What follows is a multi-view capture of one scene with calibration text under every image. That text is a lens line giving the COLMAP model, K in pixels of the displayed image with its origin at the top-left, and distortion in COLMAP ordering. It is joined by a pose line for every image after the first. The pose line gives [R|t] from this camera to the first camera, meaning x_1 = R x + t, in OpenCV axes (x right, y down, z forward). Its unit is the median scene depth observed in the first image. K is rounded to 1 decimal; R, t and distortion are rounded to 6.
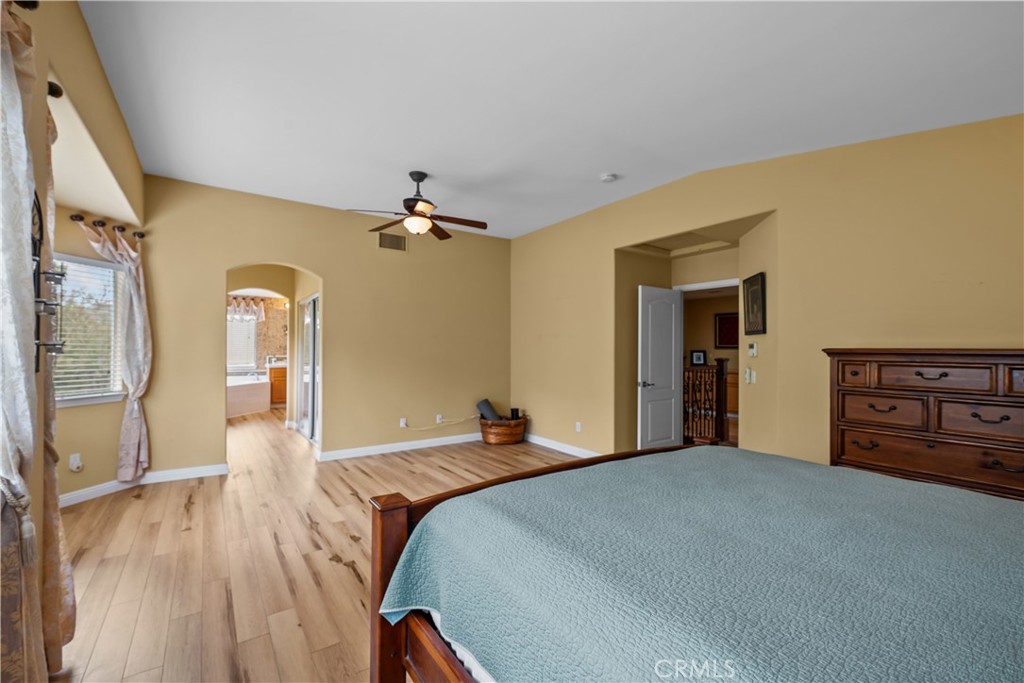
lens RADIAL K [[453.5, 0, 509.2], [0, 453.5, 350.7], [0, 0, 1]] dist [0.000769, -0.000009]
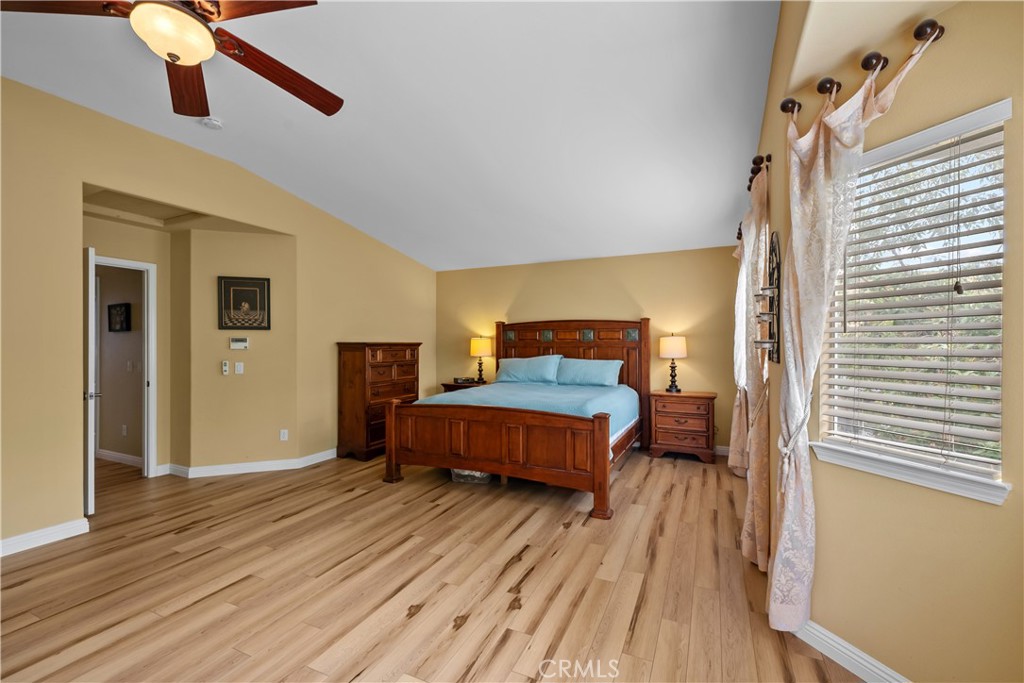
lens RADIAL K [[453.5, 0, 509.2], [0, 453.5, 350.7], [0, 0, 1]] dist [0.000769, -0.000009]
pose [[-0.527907, -0.024803, 0.848940, -1.086725], [-0.002160, 0.999609, 0.027862, -0.023063], [-0.849299, 0.012875, -0.527755, 1.471924]]
